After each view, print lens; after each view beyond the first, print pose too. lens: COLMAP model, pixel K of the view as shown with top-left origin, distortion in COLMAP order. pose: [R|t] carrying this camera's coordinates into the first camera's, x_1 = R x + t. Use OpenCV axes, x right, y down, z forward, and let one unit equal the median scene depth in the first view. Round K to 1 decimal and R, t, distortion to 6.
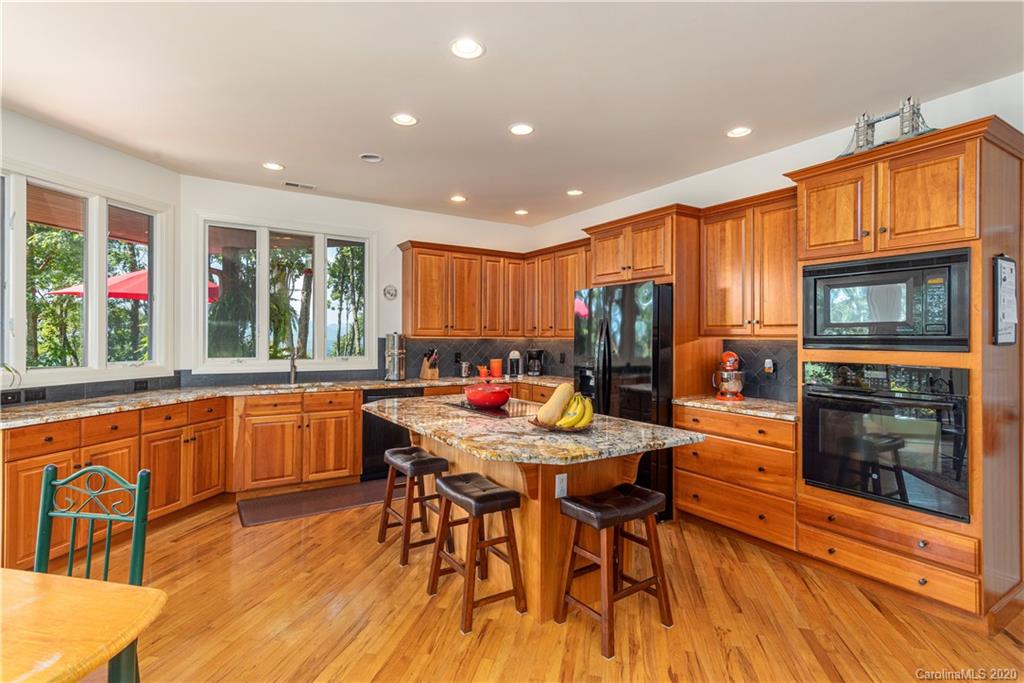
lens RADIAL K [[513.2, 0, 512.0], [0, 513.2, 341.5], [0, 0, 1]] dist [-0.000942, -0.000260]
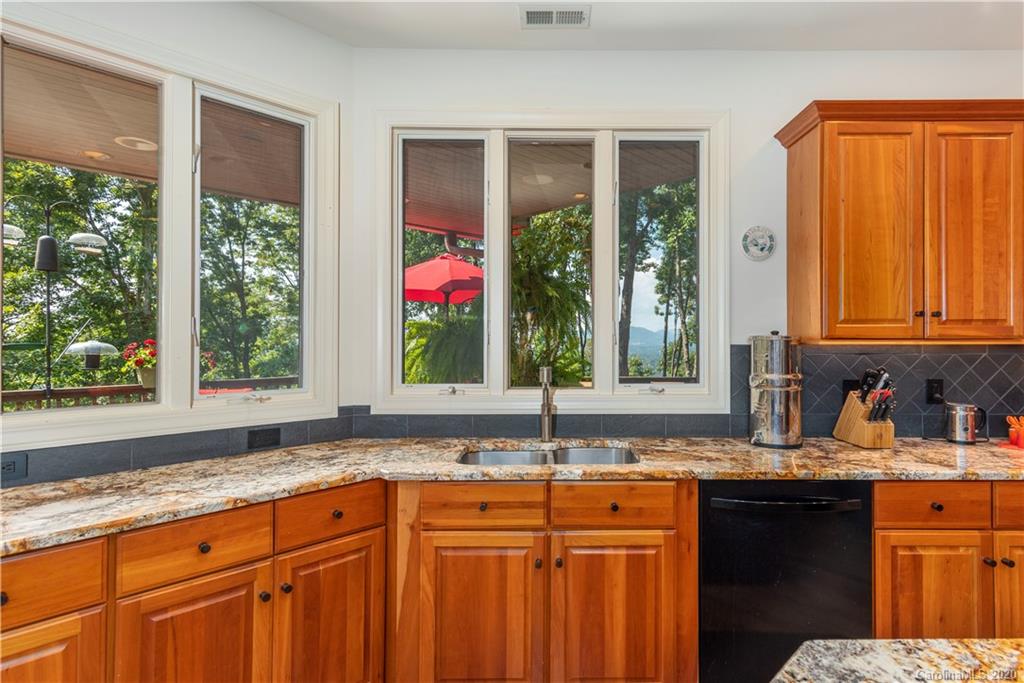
lens RADIAL K [[485.0, 0, 512.0], [0, 485.0, 341.5], [0, 0, 1]] dist [0.012100, -0.000004]
pose [[0.804064, -0.007487, -0.594495, -0.177747], [0.001331, 0.999941, -0.010794, -0.005884], [0.594541, 0.007888, 0.804027, 0.596715]]
